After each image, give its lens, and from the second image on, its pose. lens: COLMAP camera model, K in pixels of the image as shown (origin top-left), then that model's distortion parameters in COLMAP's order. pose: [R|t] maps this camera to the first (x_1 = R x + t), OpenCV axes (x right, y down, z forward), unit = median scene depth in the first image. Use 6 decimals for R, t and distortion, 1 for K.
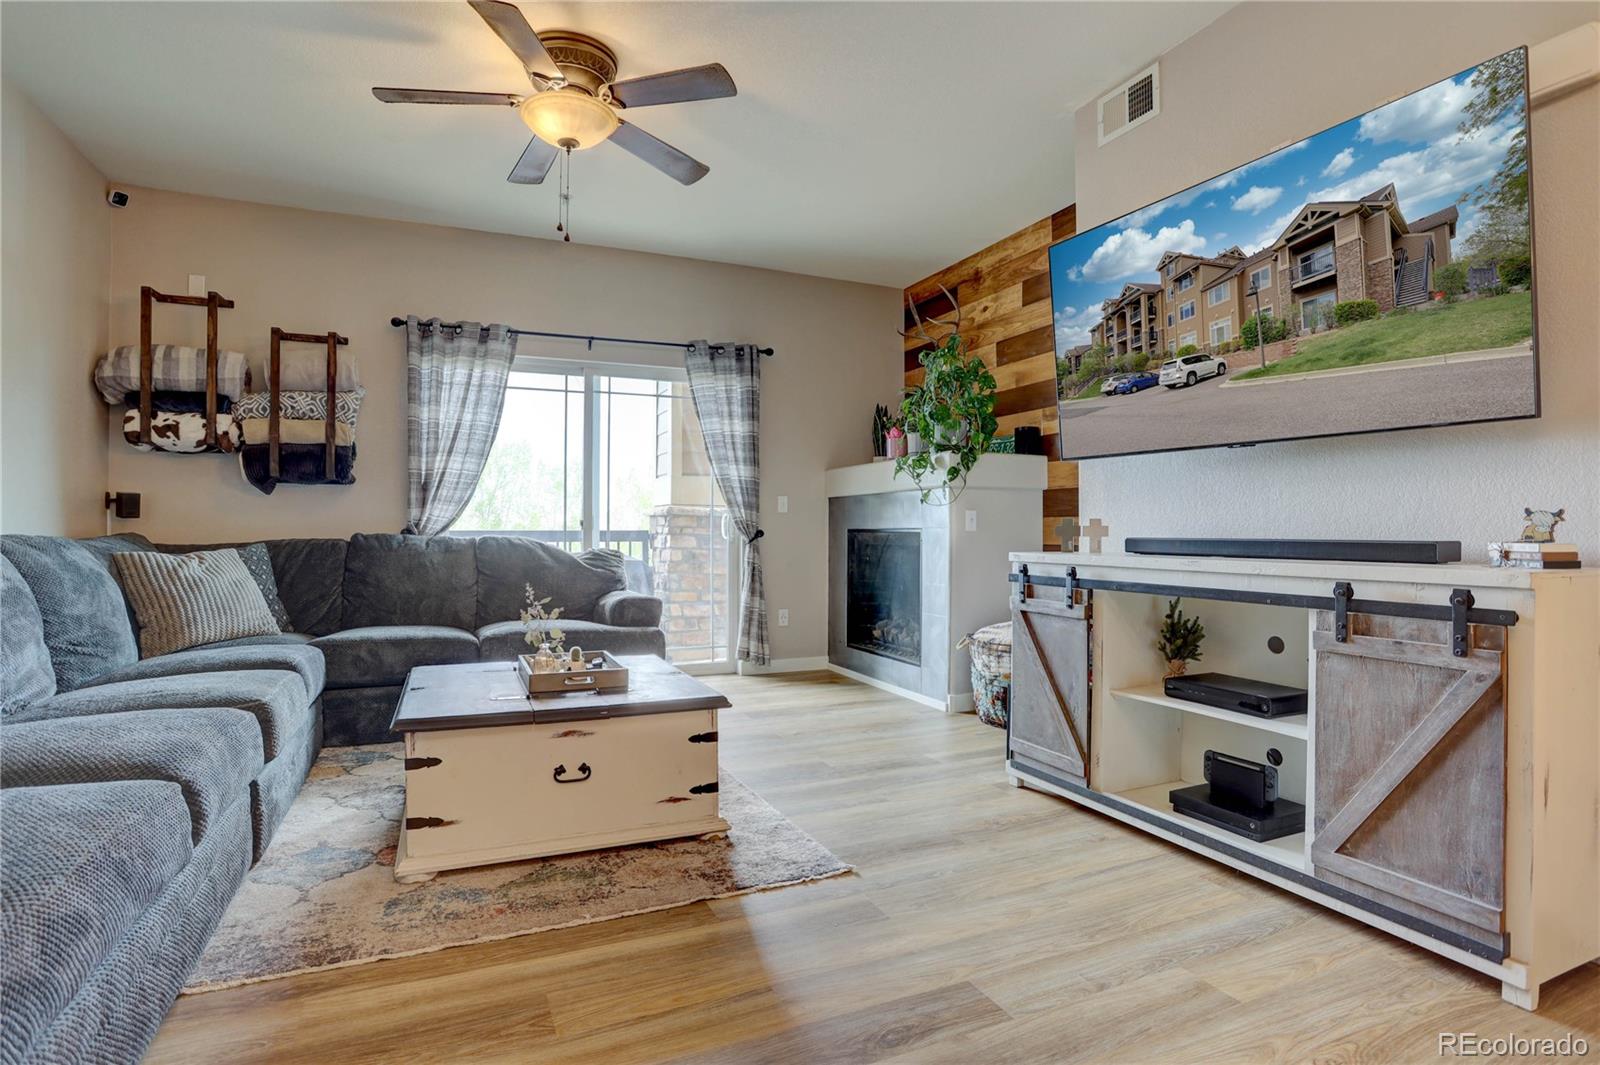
lens RADIAL K [[789.4, 0, 796.8], [0, 789.4, 530.4], [0, 0, 1]] dist [-0.069859, 0.030538]
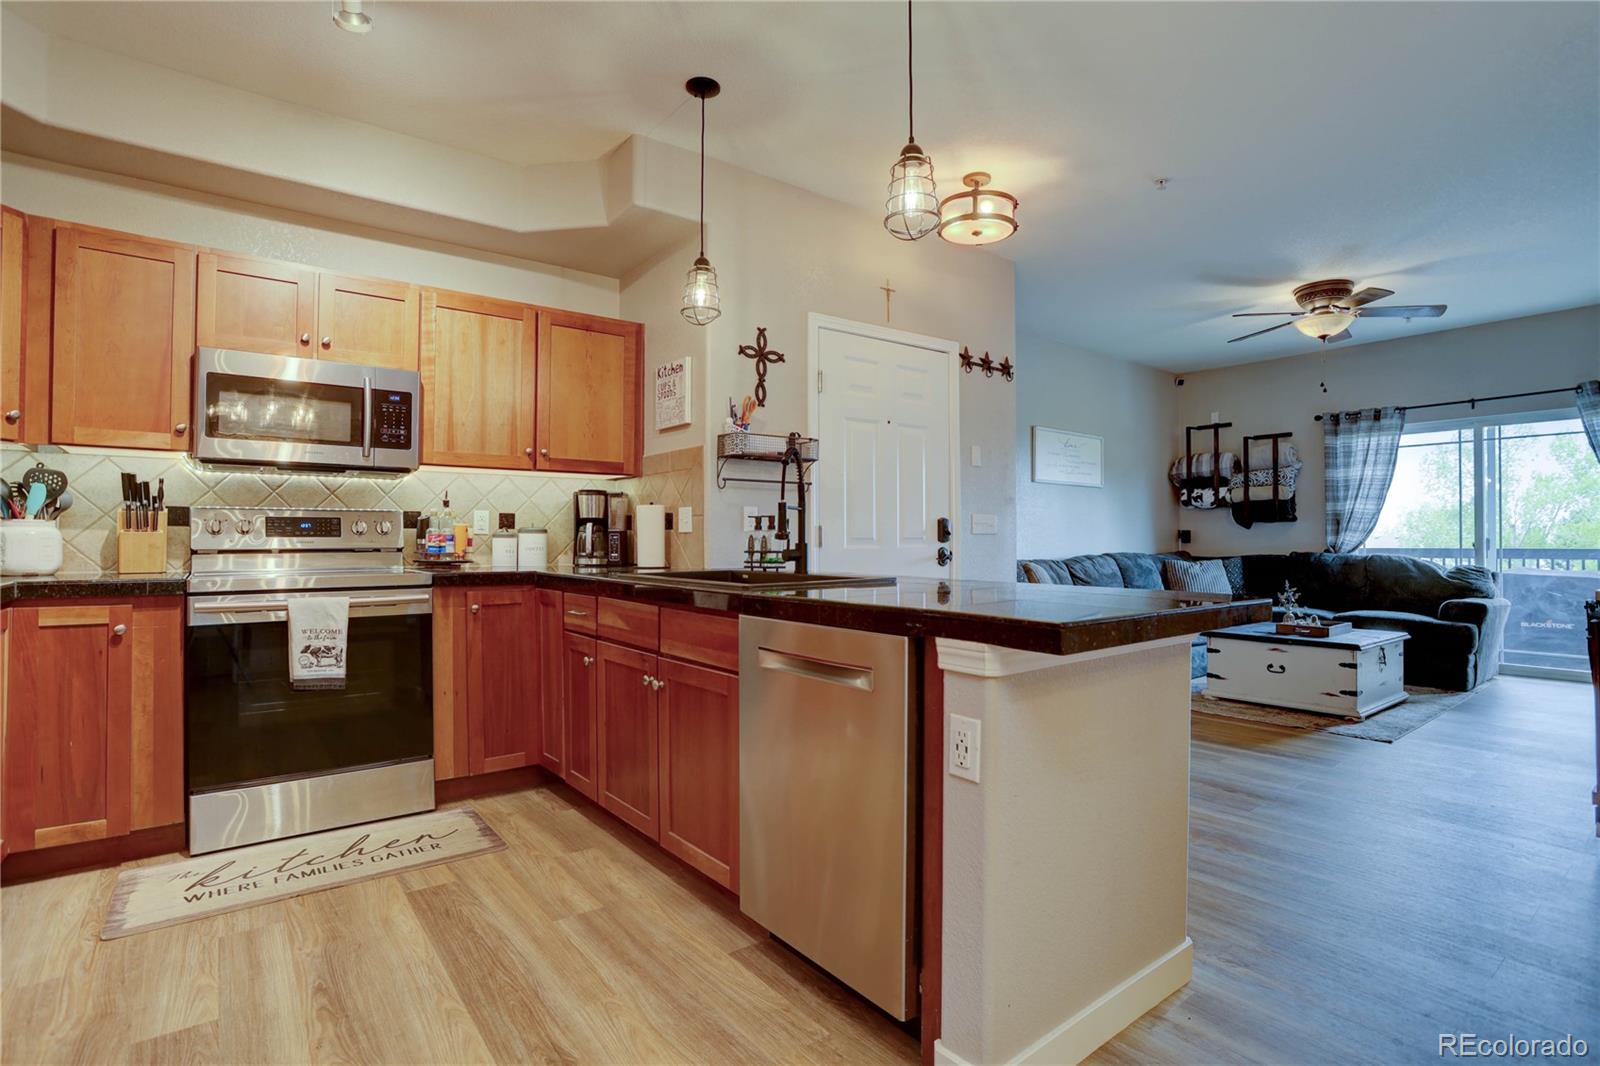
lens RADIAL K [[768.3, 0, 800.3], [0, 768.3, 530.3], [0, 0, 1]] dist [-0.065894, 0.027262]
pose [[0.222726, -0.015667, -0.974755, 0.787781], [0.003014, 0.999877, -0.015382, -0.021267], [0.974876, 0.000488, 0.222746, -0.399071]]
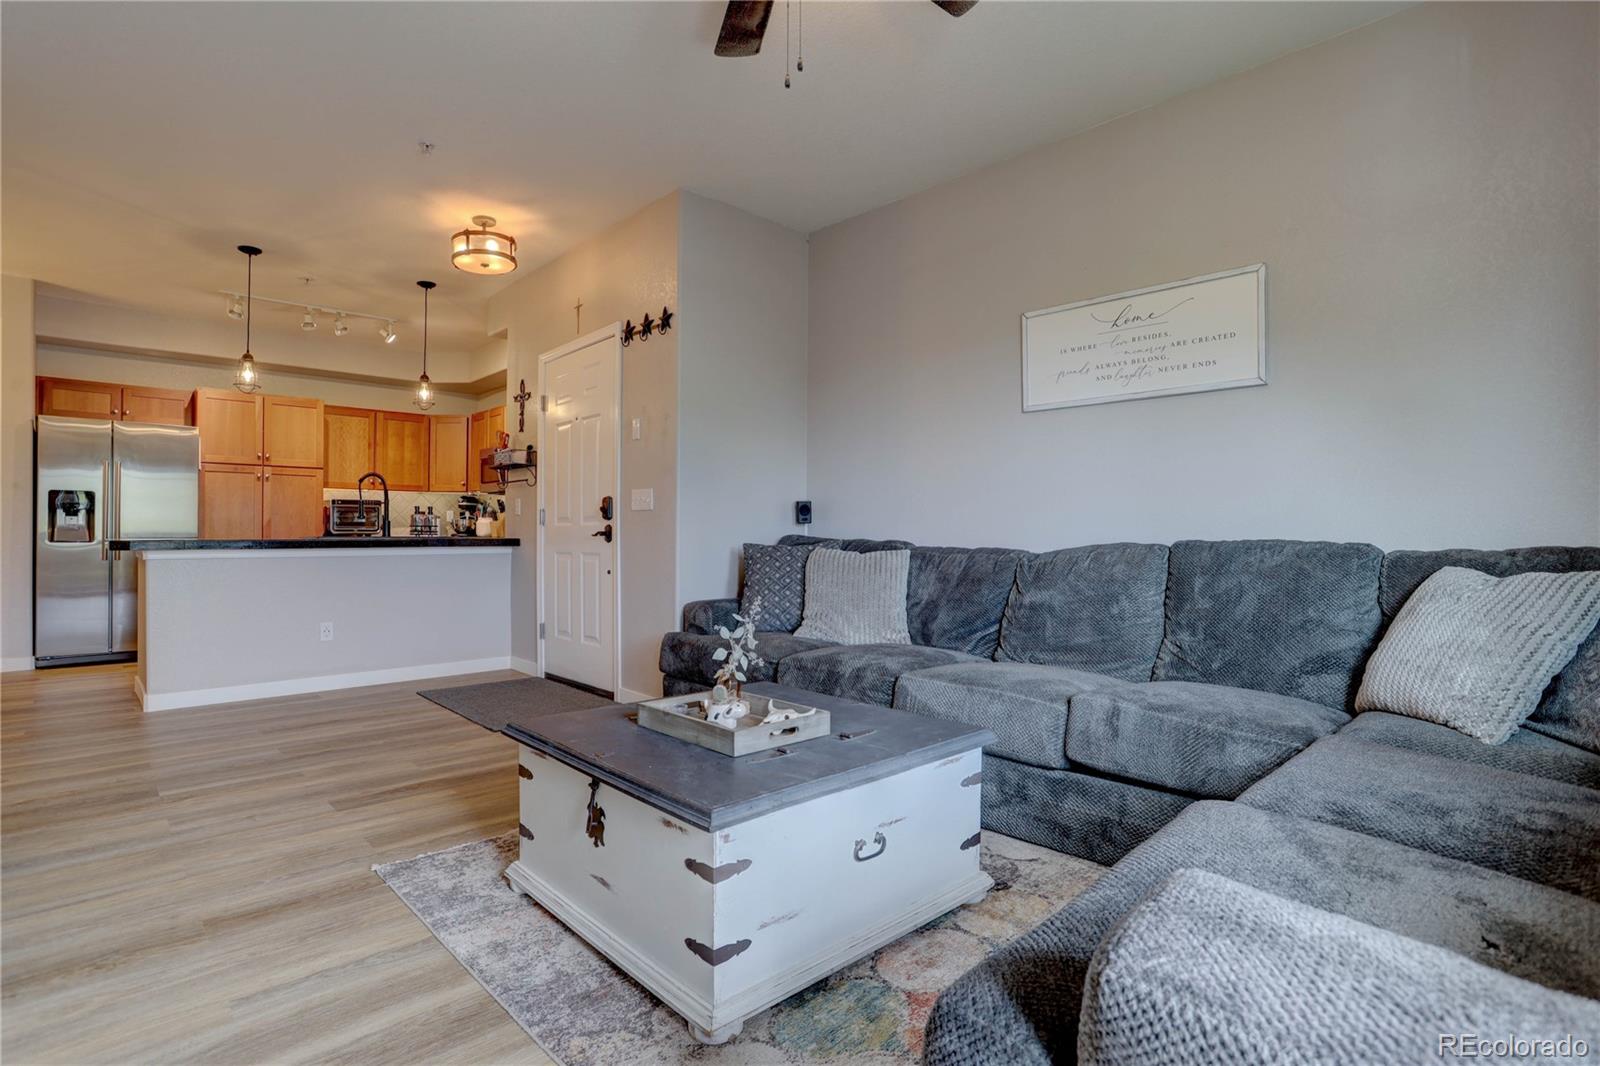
lens RADIAL K [[787.1, 0, 766.3], [0, 787.1, 531.1], [0, 0, 1]] dist [-0.001453, -0.000229]
pose [[-0.955576, -0.007360, -0.294653, -0.058717], [-0.006171, 0.999969, -0.004964, -0.001464], [0.294680, -0.002925, -0.955591, 1.139270]]
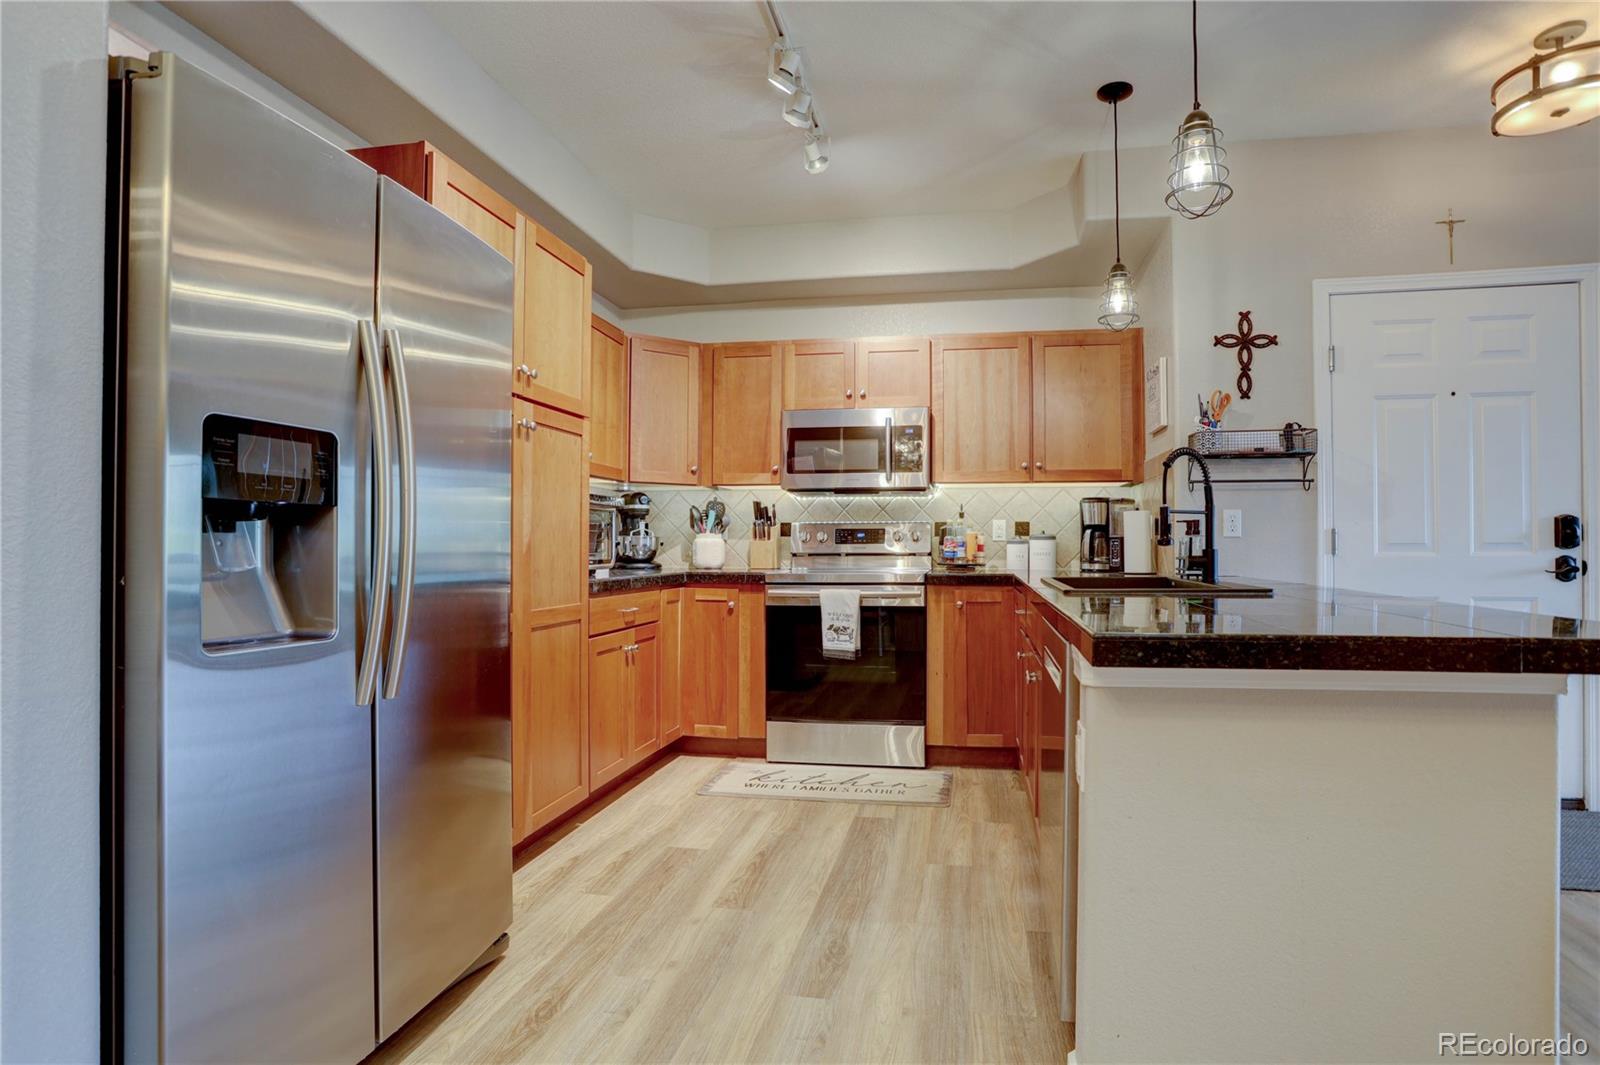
lens RADIAL K [[793.2, 0, 860.3], [0, 793.2, 538.2], [0, 0, 1]] dist [-0.067973, 0.038632]
pose [[-0.543065, -0.011004, -0.839619, 0.817697], [0.000038, 0.999914, -0.013129, -0.021398], [0.839691, -0.007162, -0.543018, -0.150830]]
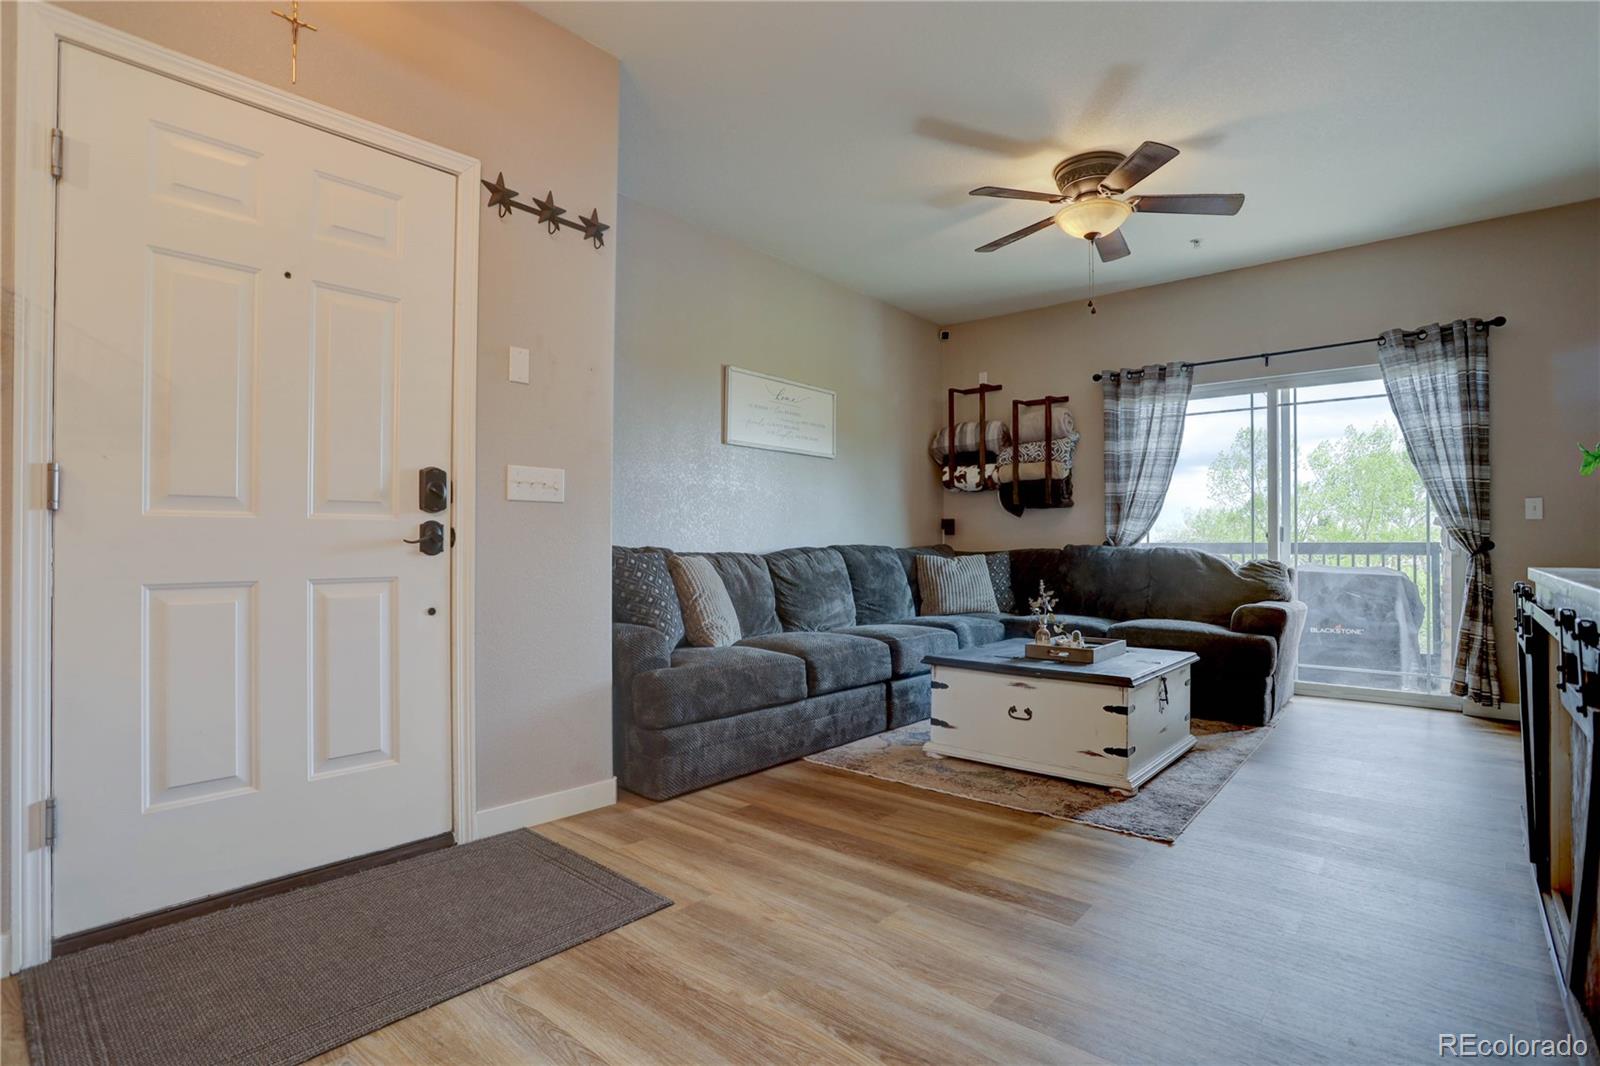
lens RADIAL K [[789.4, 0, 796.8], [0, 789.4, 530.9], [0, 0, 1]] dist [-0.069859, 0.030538]
pose [[0.423223, -0.014622, -0.905907, 0.459048], [0.000122, 0.999871, -0.016082, 0.002149], [0.906025, 0.006696, 0.423170, 0.017744]]
